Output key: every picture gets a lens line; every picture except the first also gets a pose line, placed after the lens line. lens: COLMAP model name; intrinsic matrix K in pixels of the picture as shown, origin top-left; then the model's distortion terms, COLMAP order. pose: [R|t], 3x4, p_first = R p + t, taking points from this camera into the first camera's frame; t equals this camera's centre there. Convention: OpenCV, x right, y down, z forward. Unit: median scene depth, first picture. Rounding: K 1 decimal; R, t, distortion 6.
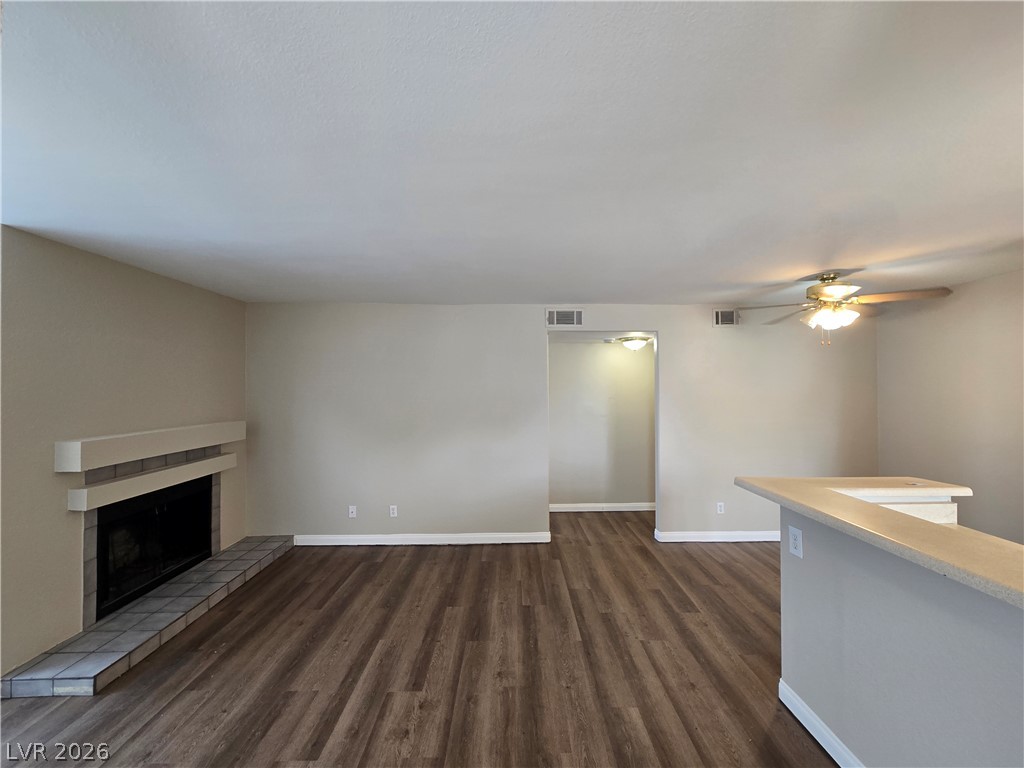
lens RADIAL K [[421.1, 0, 515.7], [0, 421.1, 385.4], [0, 0, 1]] dist [-0.001029, 0.000307]
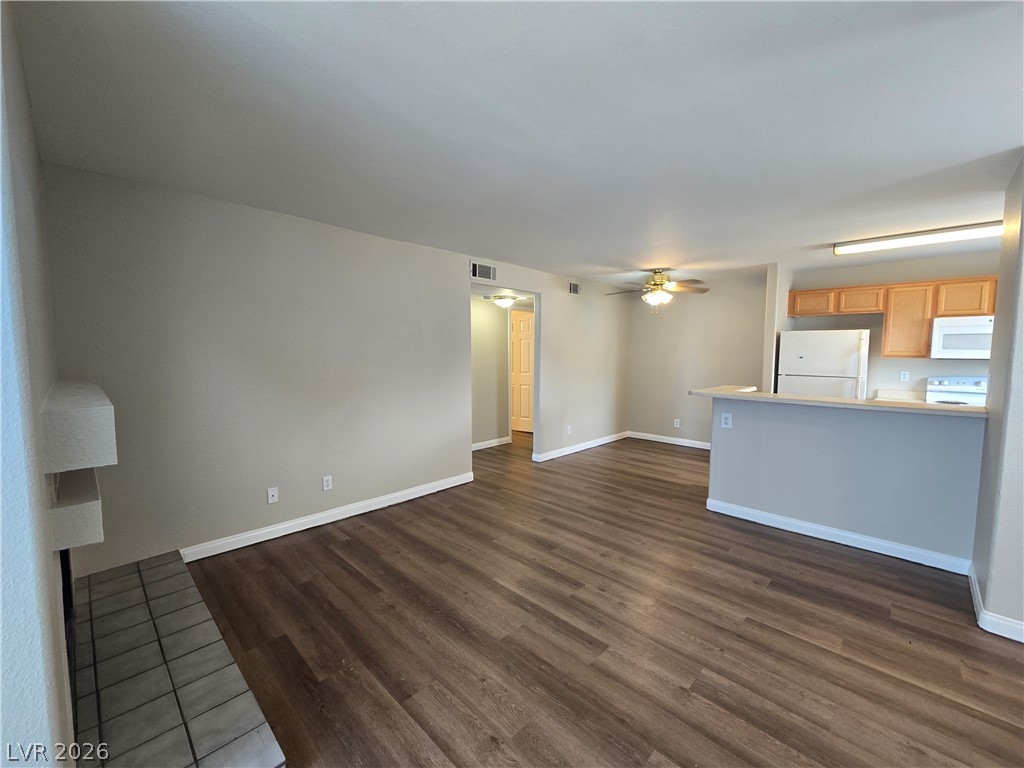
lens RADIAL K [[421.1, 0, 517.1], [0, 421.1, 383.4], [0, 0, 1]] dist [-0.001029, 0.000307]
pose [[0.705458, -0.048287, 0.707105, -0.770149], [-0.012348, 0.996688, 0.080382, 0.044663], [-0.708644, -0.065437, 0.702525, 0.223572]]
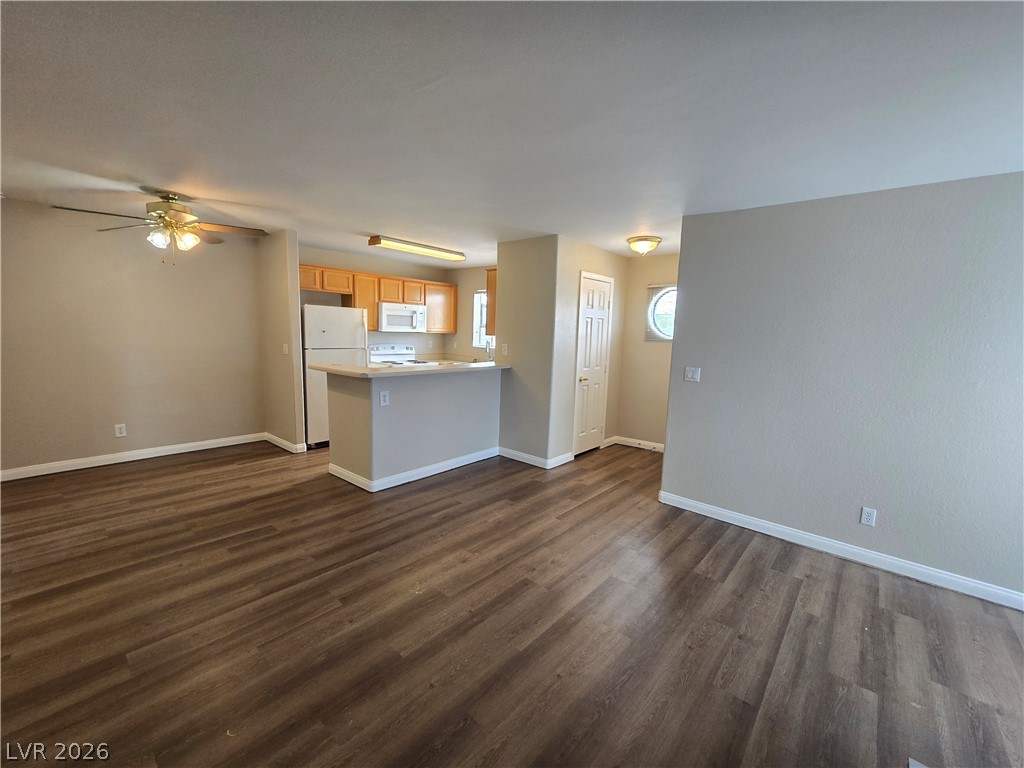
lens RADIAL K [[421.1, 0, 518.8], [0, 421.1, 388.8], [0, 0, 1]] dist [-0.001029, 0.000307]
pose [[-0.747989, -0.114991, 0.653674, -0.596607], [-0.036444, 0.990507, 0.132542, 0.038326], [-0.662710, 0.075318, -0.745079, 1.206733]]
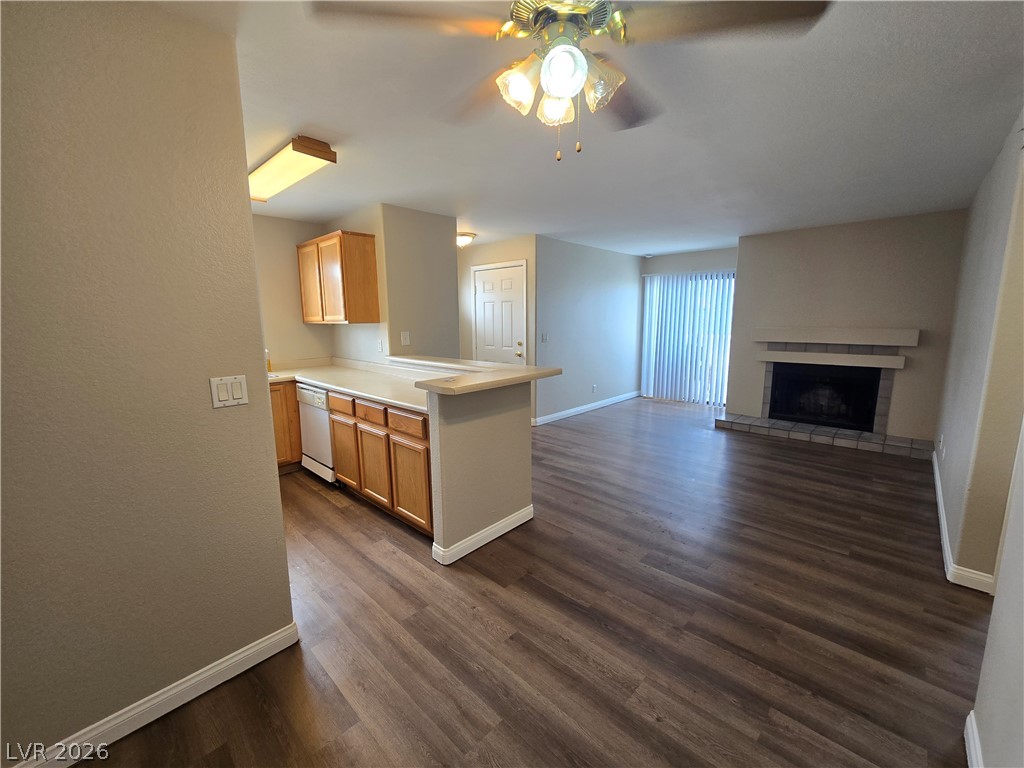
lens RADIAL K [[421.1, 0, 514.4], [0, 421.1, 389.7], [0, 0, 1]] dist [-0.001029, 0.000307]
pose [[-0.703642, 0.131325, -0.698314, 1.042556], [0.016541, 0.985533, 0.168672, 0.045841], [0.710362, 0.107134, -0.695635, 1.231607]]
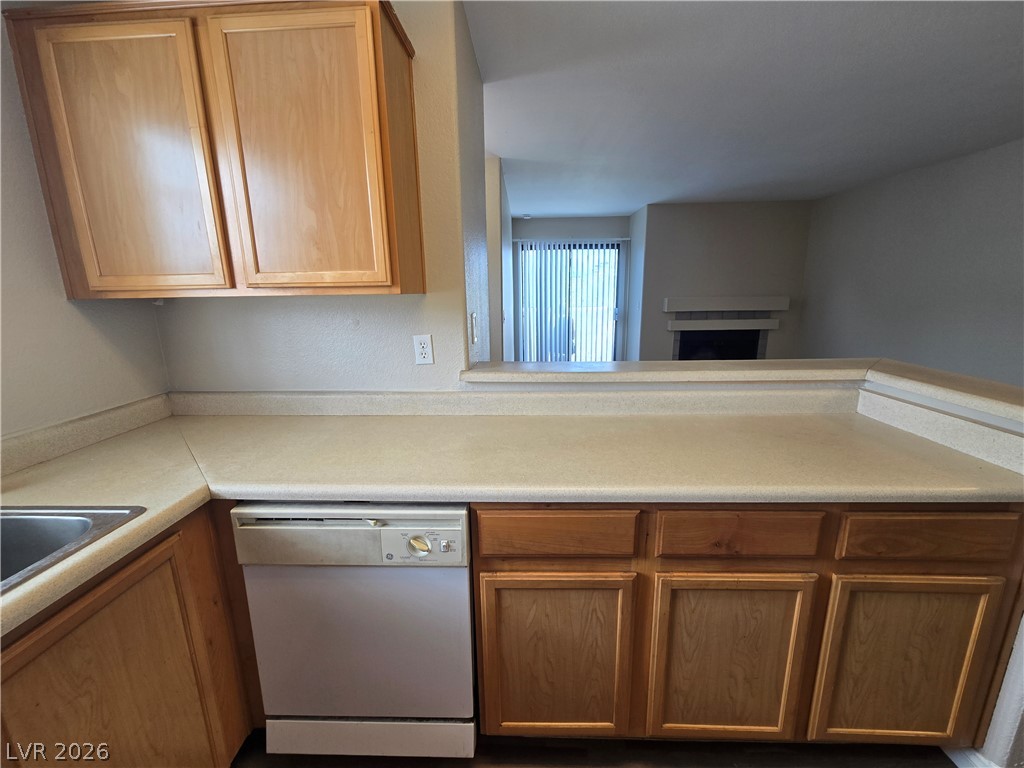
lens RADIAL K [[421.1, 0, 513.4], [0, 421.1, 384.0], [0, 0, 1]] dist [-0.001029, 0.000307]
pose [[-0.053816, 0.221808, -0.973604, 0.936714], [0.019600, 0.975064, 0.221057, 0.051540], [0.998359, -0.007186, -0.056821, 0.225150]]
